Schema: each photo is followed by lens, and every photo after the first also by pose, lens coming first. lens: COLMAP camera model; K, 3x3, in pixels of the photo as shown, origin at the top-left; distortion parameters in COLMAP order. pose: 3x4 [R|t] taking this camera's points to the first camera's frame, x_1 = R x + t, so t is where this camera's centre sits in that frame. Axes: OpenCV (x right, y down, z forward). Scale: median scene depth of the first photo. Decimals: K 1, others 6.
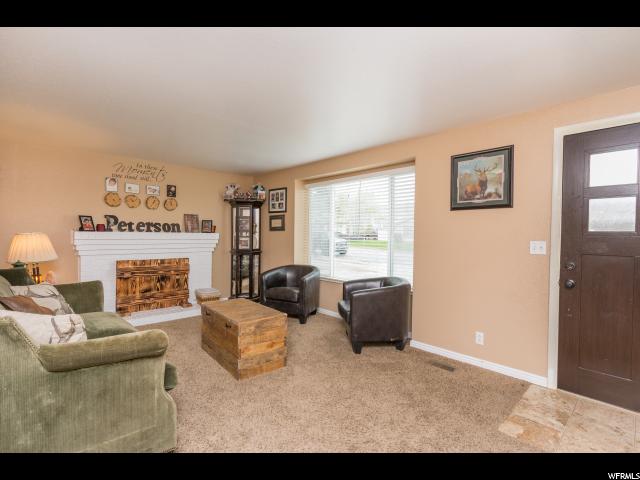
lens RADIAL K [[303.2, 0, 320.0], [0, 303.2, 240.0], [0, 0, 1]] dist [0.003049, 0.000400]
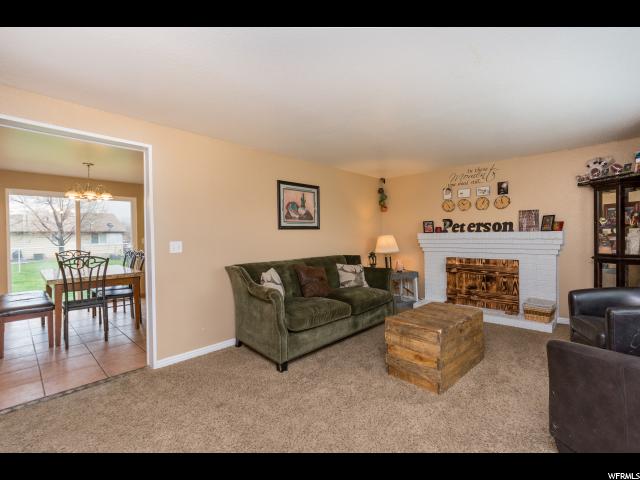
lens RADIAL K [[292.0, 0, 320.0], [0, 292.0, 240.0], [0, 0, 1]] dist [0.001306, -0.000042]
pose [[0.058162, 0.000702, -0.998307, 0.409969], [-0.003500, 0.999994, 0.000499, 0.002123], [0.998301, 0.003466, 0.058164, 0.402453]]
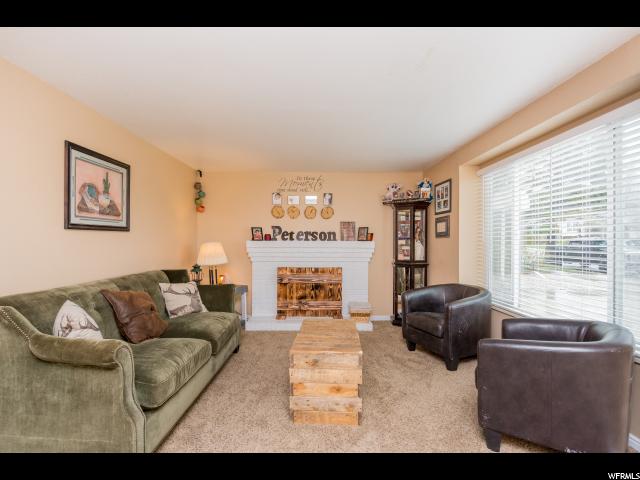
lens RADIAL K [[318.5, 0, 320.0], [0, 318.5, 240.0], [0, 0, 1]] dist [-0.001125, -0.000415]
pose [[0.731061, -0.014458, -0.682159, 0.211097], [-0.006850, 0.999570, -0.028526, 0.001746], [0.682278, 0.025528, 0.730647, 0.240366]]
